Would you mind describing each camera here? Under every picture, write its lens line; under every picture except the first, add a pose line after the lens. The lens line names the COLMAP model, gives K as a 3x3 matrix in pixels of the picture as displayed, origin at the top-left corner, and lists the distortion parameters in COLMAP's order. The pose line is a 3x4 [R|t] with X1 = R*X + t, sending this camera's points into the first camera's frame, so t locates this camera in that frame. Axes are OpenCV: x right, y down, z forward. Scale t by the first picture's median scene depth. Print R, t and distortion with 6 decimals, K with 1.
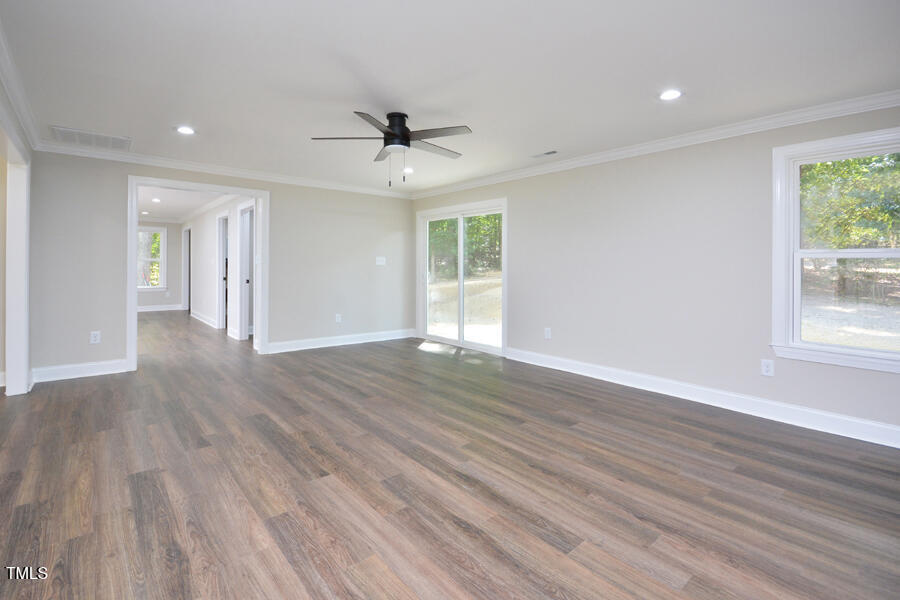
lens RADIAL K [[419.4, 0, 447.6], [0, 419.4, 262.7], [0, 0, 1]] dist [0.000155, -0.000377]
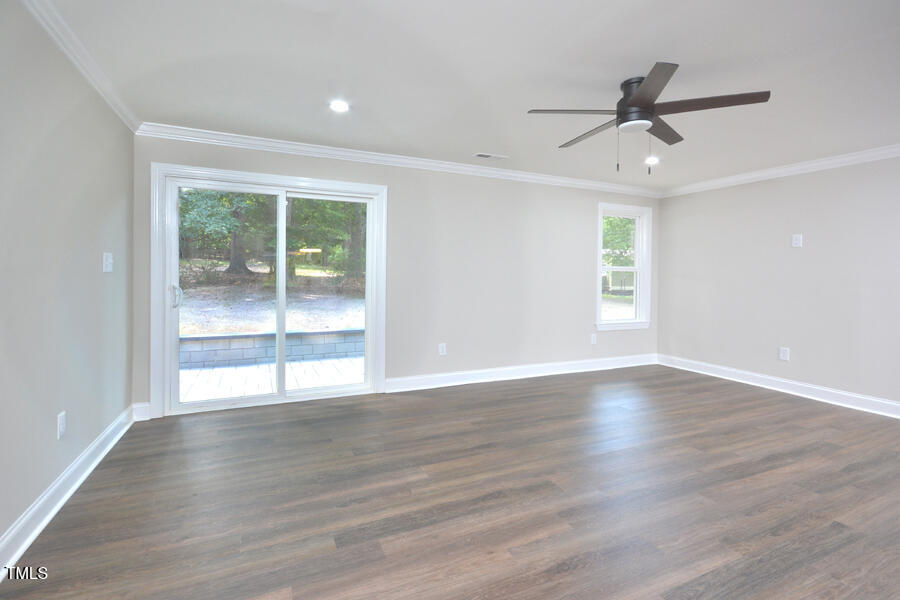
lens RADIAL K [[426.1, 0, 448.3], [0, 426.1, 280.3], [0, 0, 1]] dist [0.009376, -0.009932]
pose [[0.270931, -0.017053, 0.962448, -0.972352], [-0.016063, 0.999624, 0.022233, -0.001213], [-0.962465, -0.021484, 0.270555, 1.122395]]
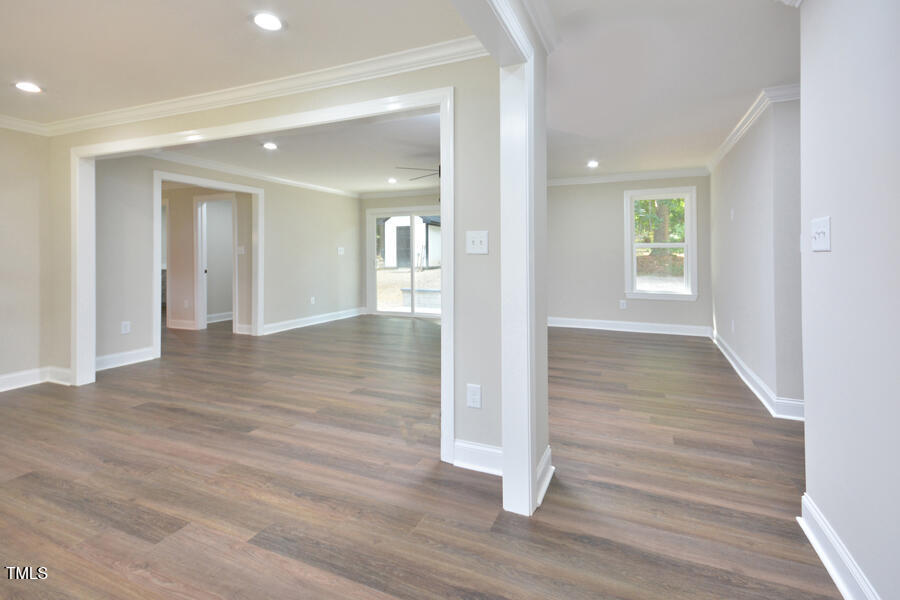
lens RADIAL K [[416.4, 0, 465.4], [0, 416.4, 252.3], [0, 0, 1]] dist [0.015801, -0.000839]
pose [[0.891185, -0.009042, 0.453550, -0.764460], [0.007322, 0.999958, 0.005548, -0.006834], [-0.453581, -0.001623, 0.891214, -0.389506]]
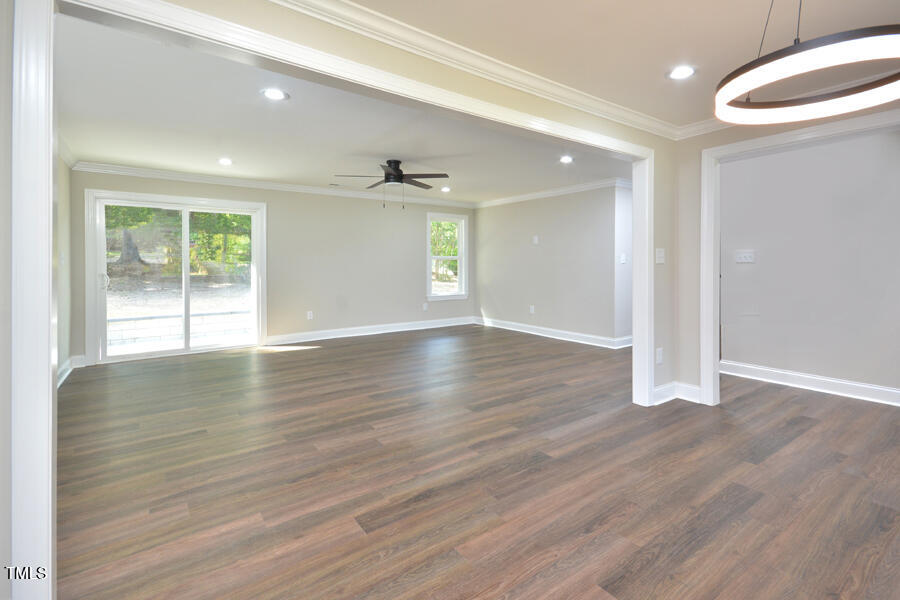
lens RADIAL K [[421.9, 0, 450.6], [0, 421.9, 263.0], [0, 0, 1]] dist [0.019185, 0.000522]
pose [[0.075935, -0.006782, 0.997090, -1.580611], [-0.004053, 0.999967, 0.007110, -0.008764], [-0.997105, -0.004581, 0.075905, 0.698855]]
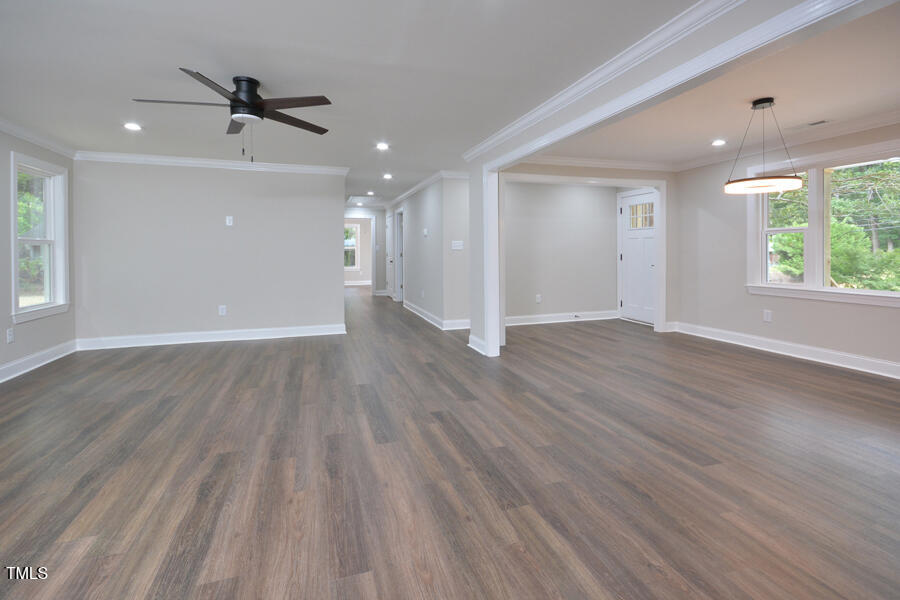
lens RADIAL K [[423.2, 0, 452.8], [0, 423.2, 257.4], [0, 0, 1]] dist [0.012123, 0.000159]
pose [[-0.927127, -0.009877, 0.374616, -0.865575], [-0.006200, 0.999920, 0.011020, 0.009057], [-0.374695, 0.007895, -0.927115, 1.686362]]
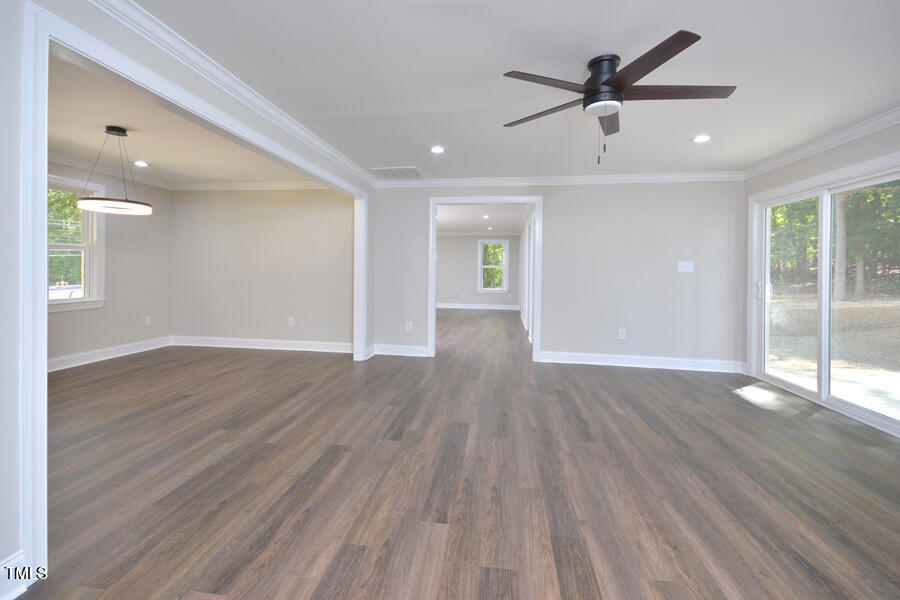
lens RADIAL K [[406.0, 0, 439.0], [0, 406.0, 271.9], [0, 0, 1]] dist [0.018272, -0.000304]
pose [[0.654934, 0.004720, -0.755672, 0.227719], [-0.001081, 0.999985, 0.005309, 0.004708], [0.755686, -0.002660, 0.654929, 0.337063]]
